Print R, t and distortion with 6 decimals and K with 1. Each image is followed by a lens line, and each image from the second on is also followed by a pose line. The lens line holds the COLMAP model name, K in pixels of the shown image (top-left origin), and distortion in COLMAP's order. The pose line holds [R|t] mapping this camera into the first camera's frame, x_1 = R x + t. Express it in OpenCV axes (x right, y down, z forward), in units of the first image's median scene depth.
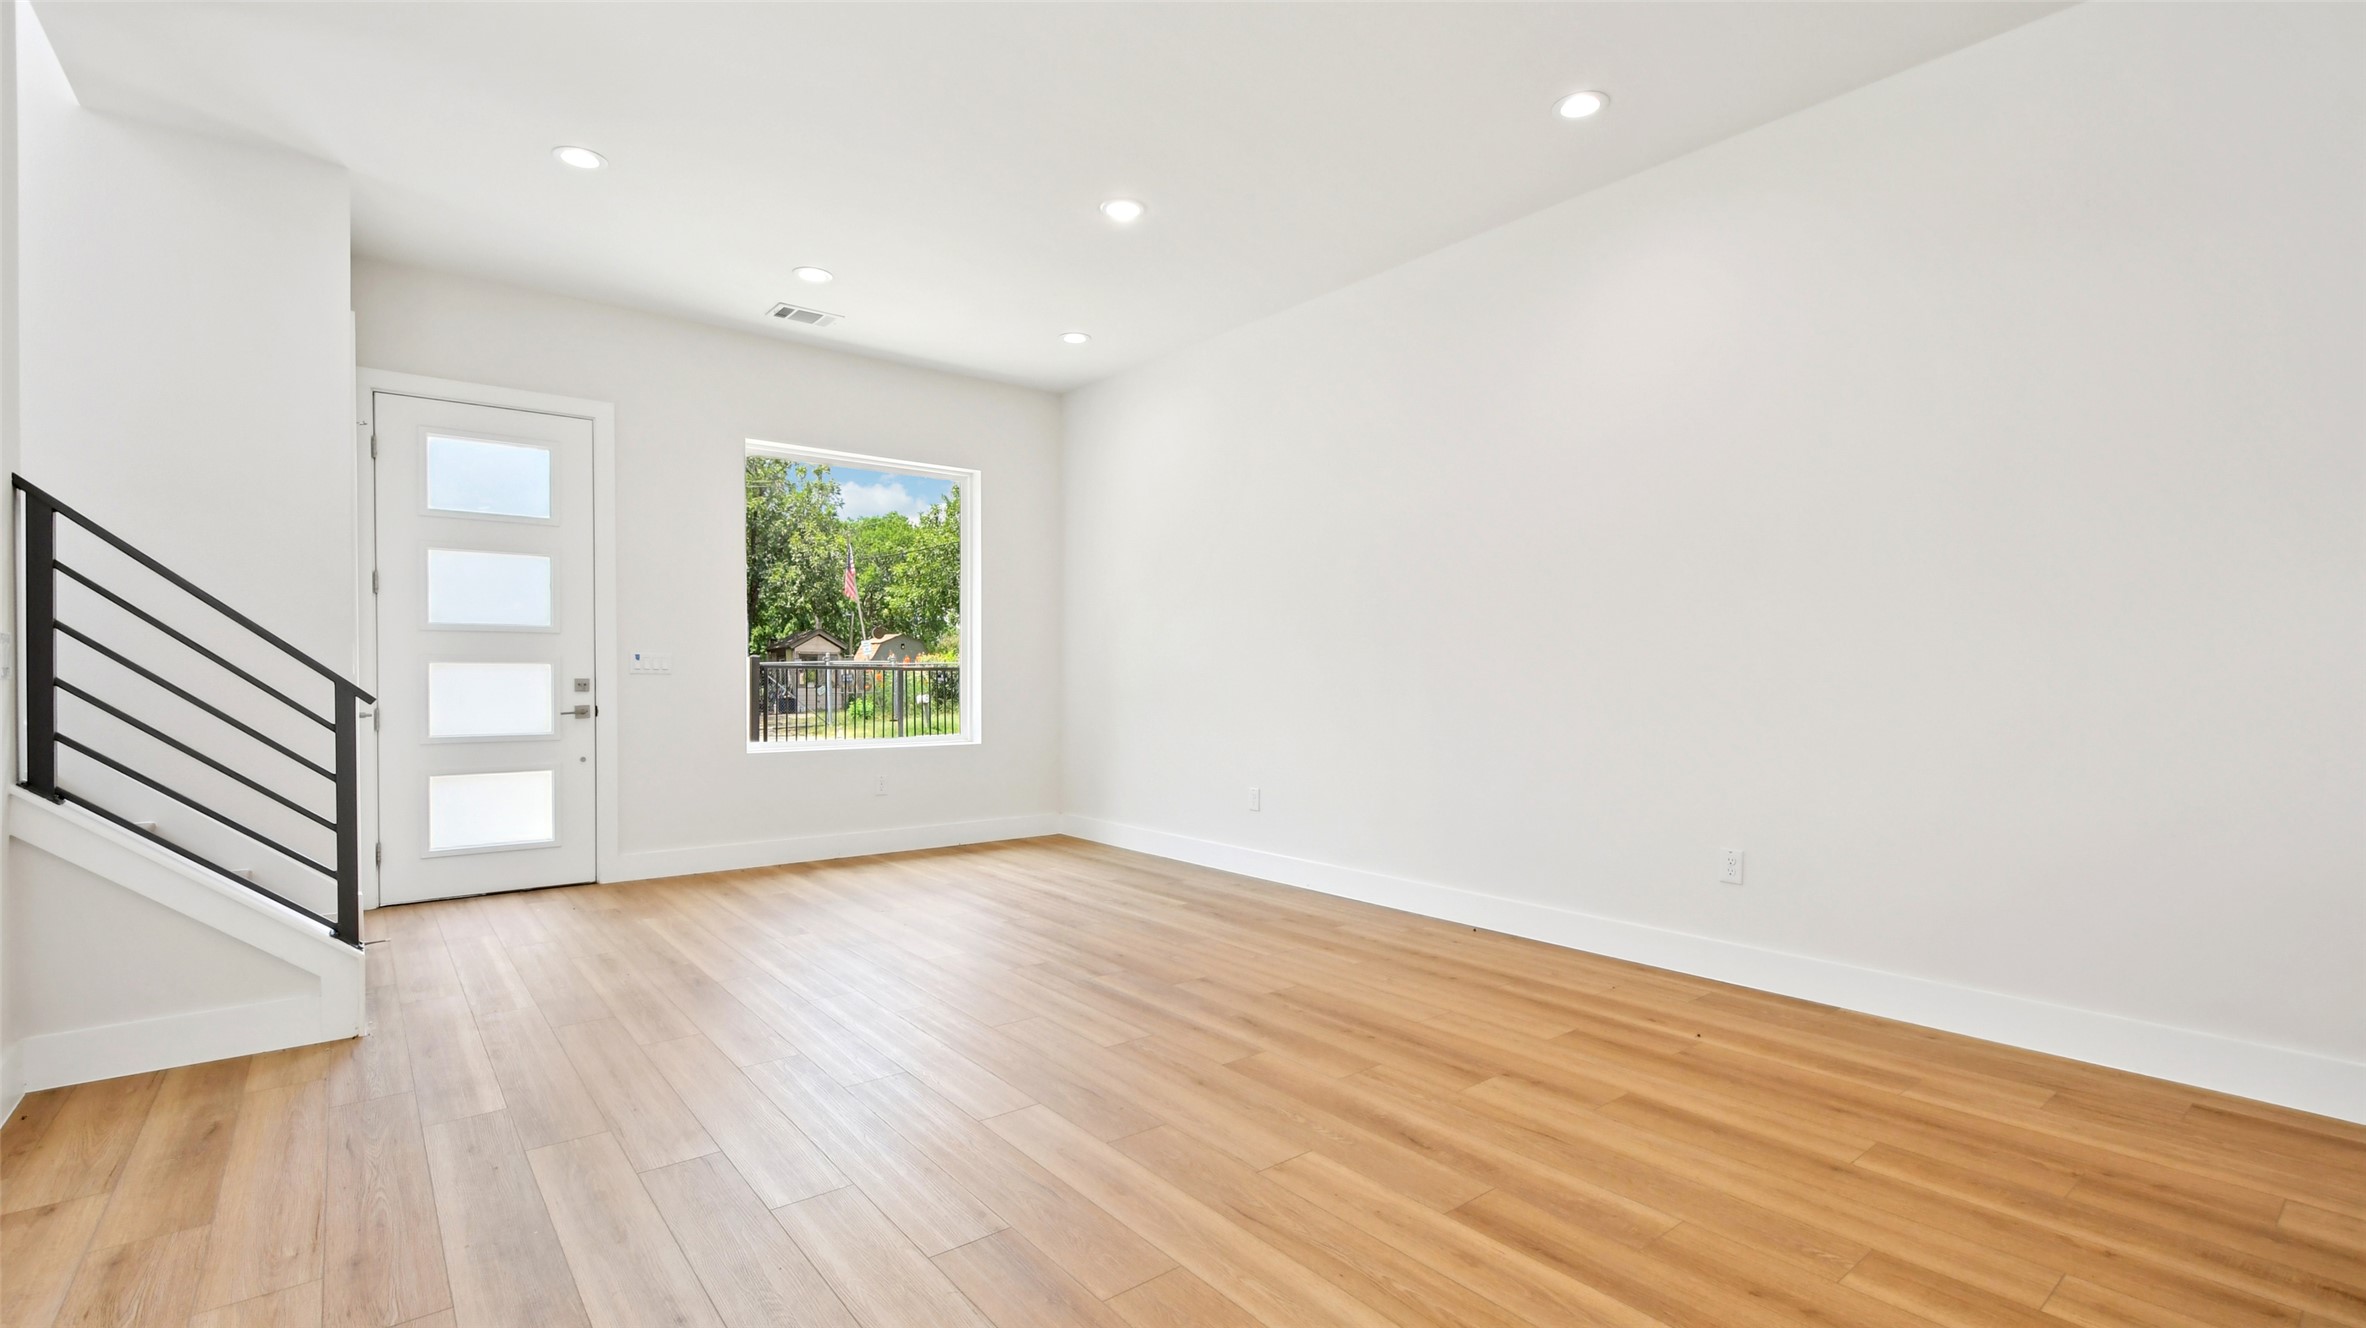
lens RADIAL K [[1052.8, 0, 1168.1], [0, 1052.8, 685.4], [0, 0, 1]] dist [0.003610, -0.003777]
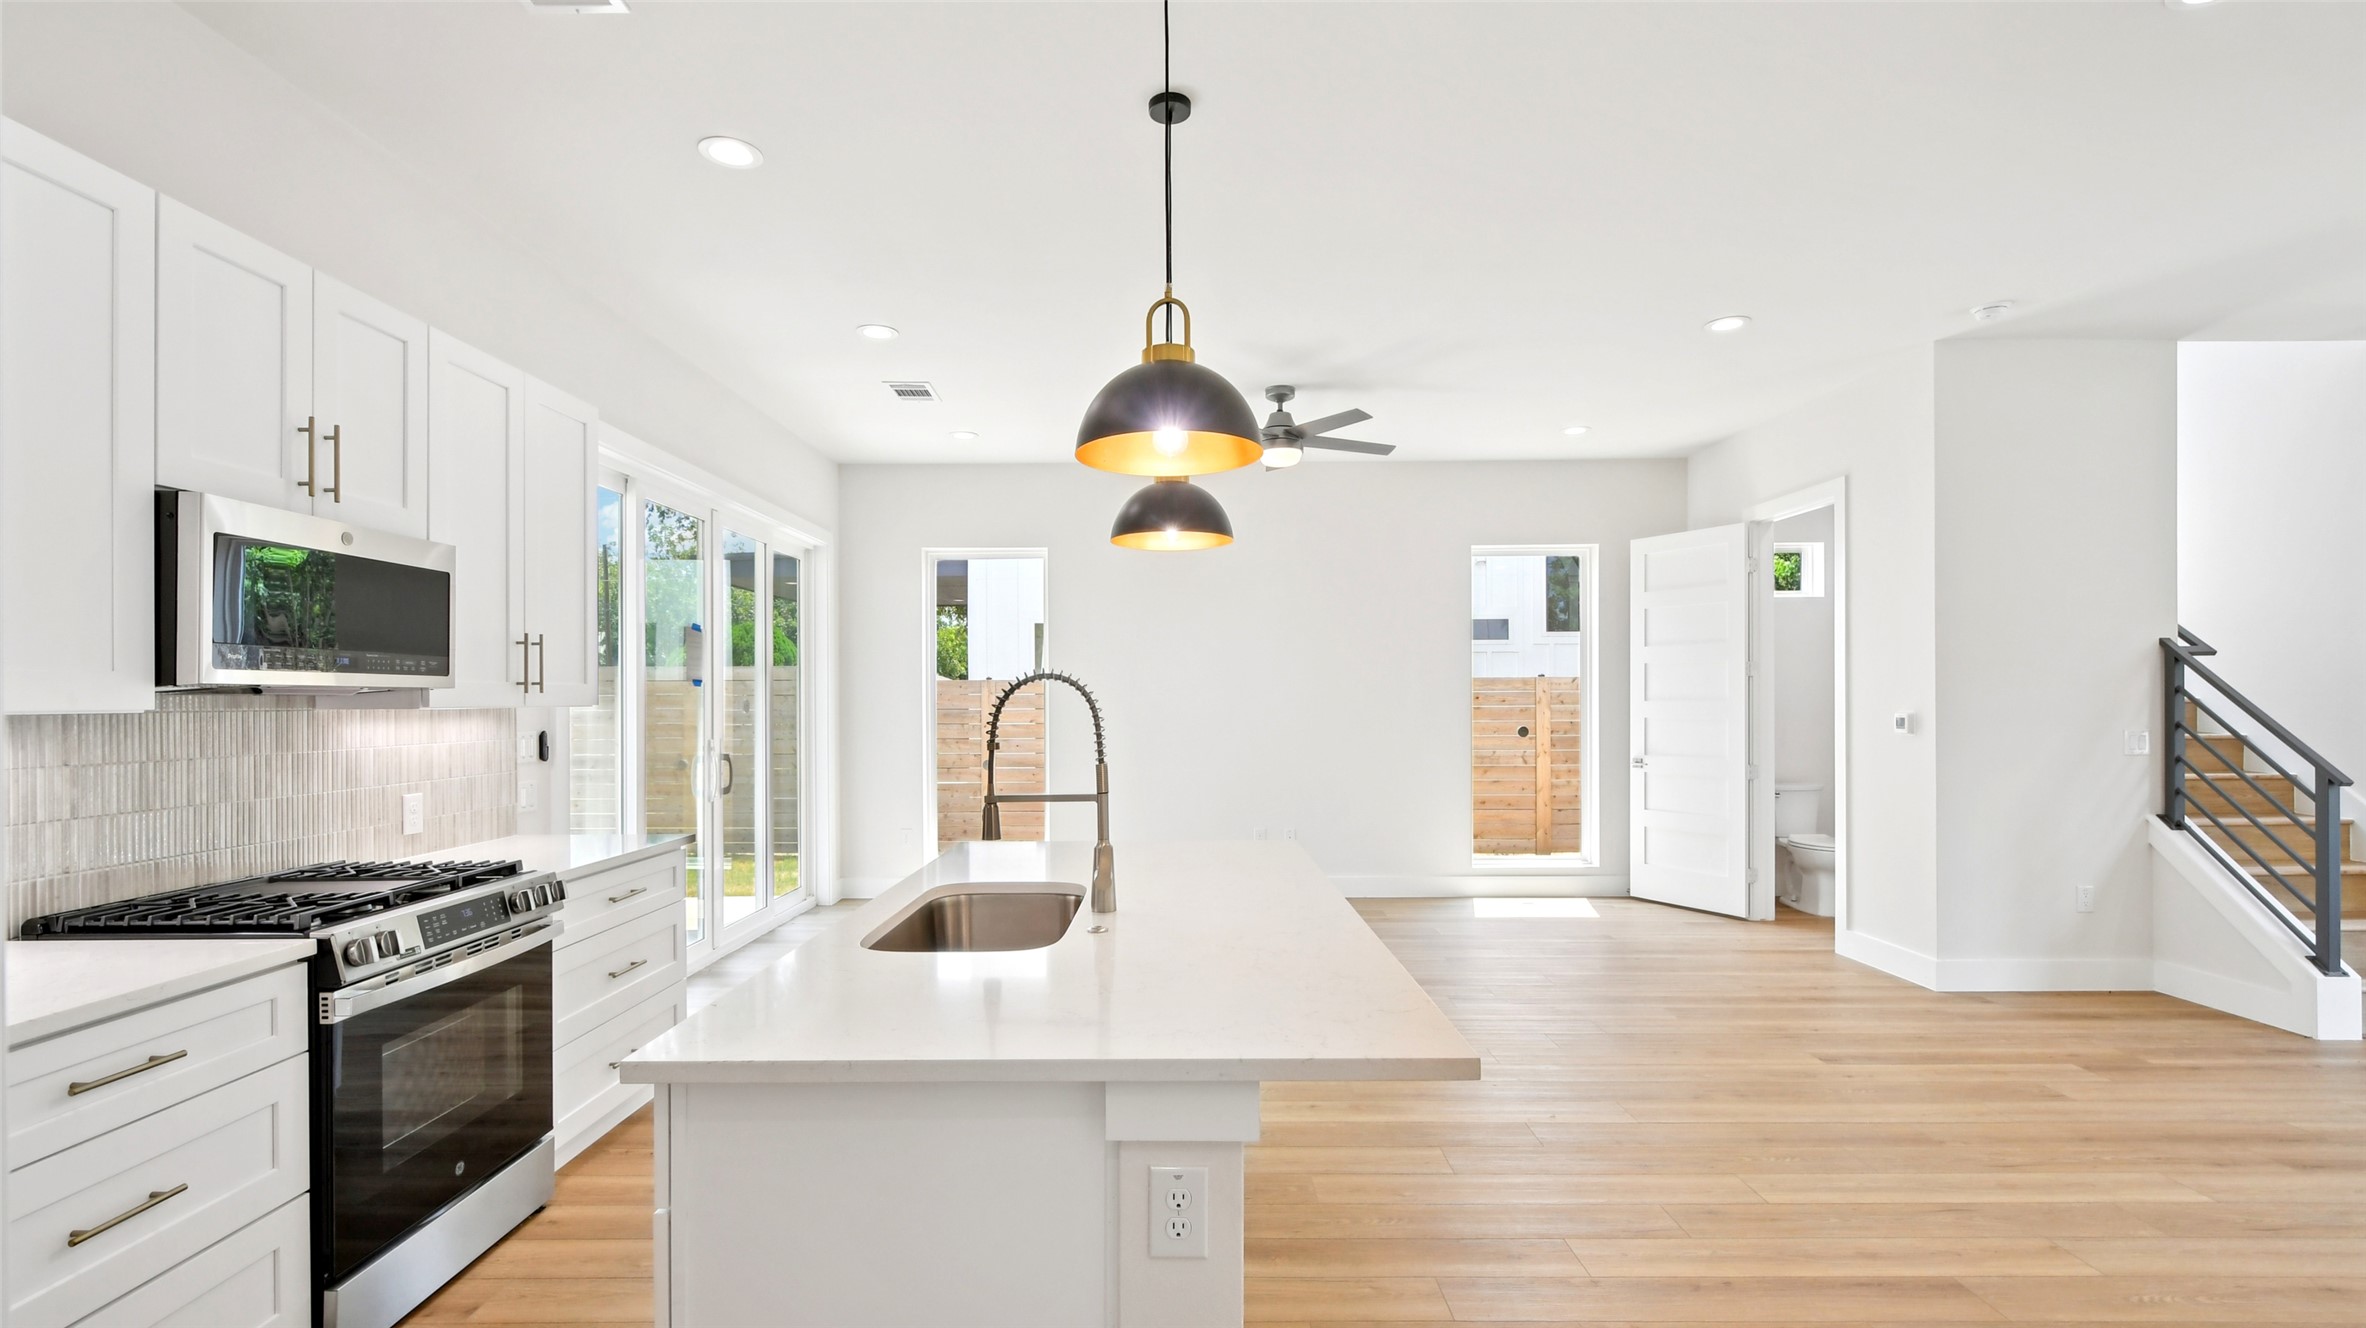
lens RADIAL K [[1052.8, 0, 1203.8], [0, 1052.8, 673.0], [0, 0, 1]] dist [0.003610, -0.003777]
pose [[-0.609269, -0.020565, -0.792697, 1.162801], [-0.007669, 0.999770, -0.020043, -0.087544], [0.792926, -0.006132, -0.609286, 0.731730]]
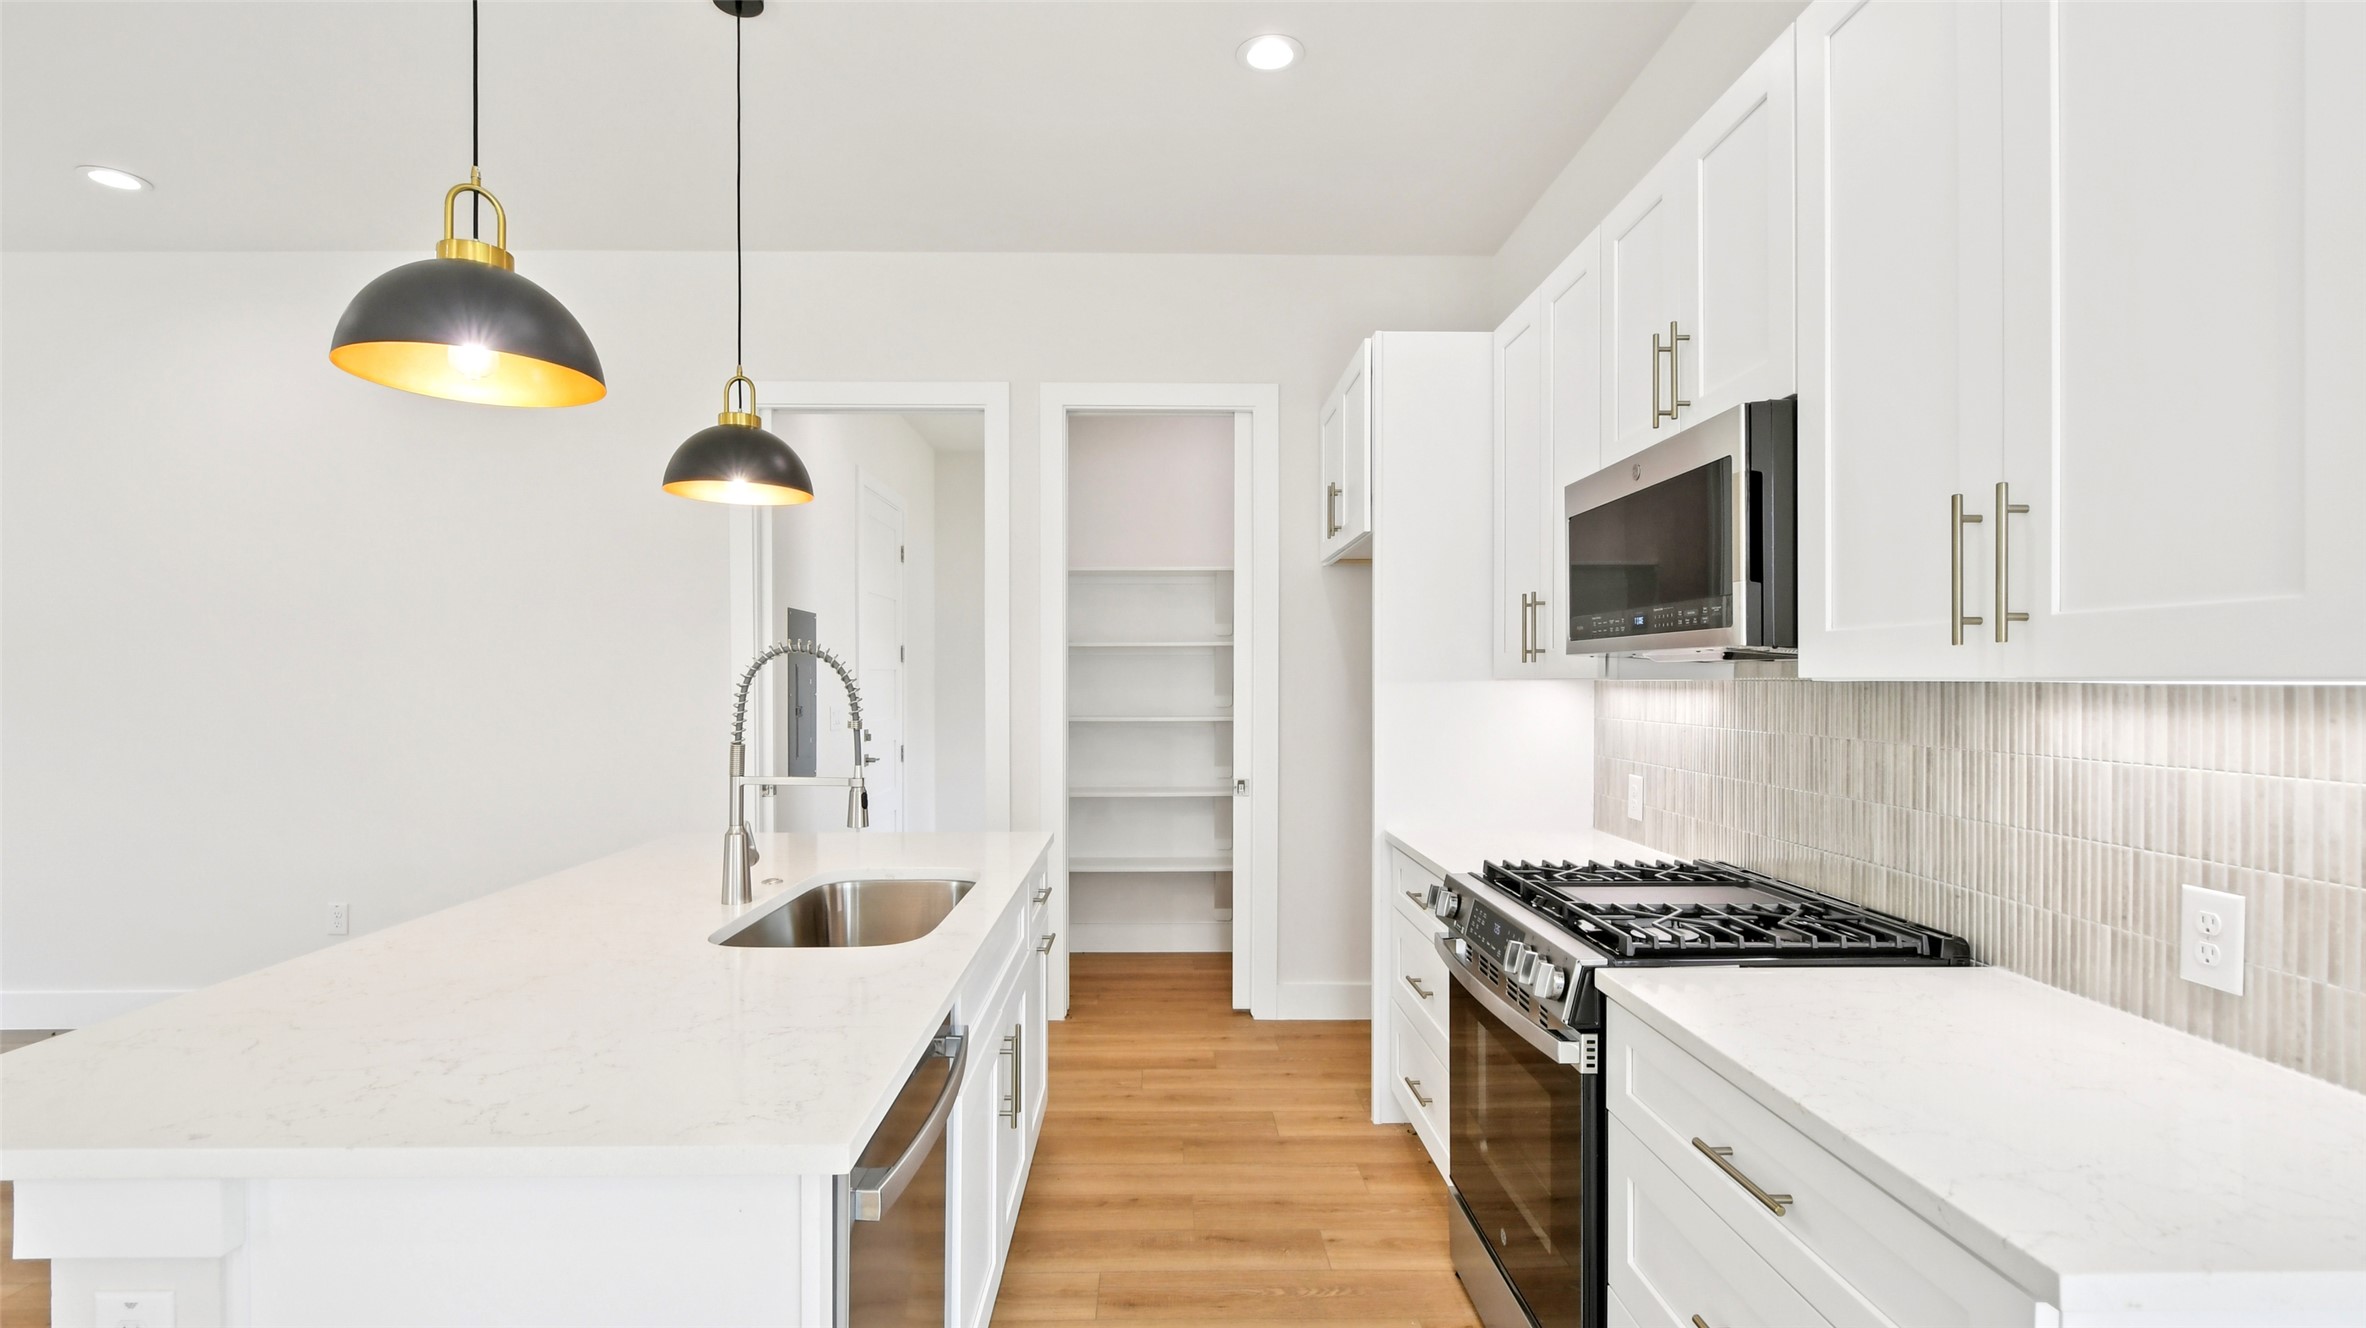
lens RADIAL K [[1052.8, 0, 1189.4], [0, 1052.8, 679.6], [0, 0, 1]] dist [0.003610, -0.003777]
pose [[0.607443, -0.007377, 0.794329, 0.235435], [0.016003, 0.999868, -0.002953, -0.073370], [-0.794202, 0.014505, 0.607481, -0.443336]]
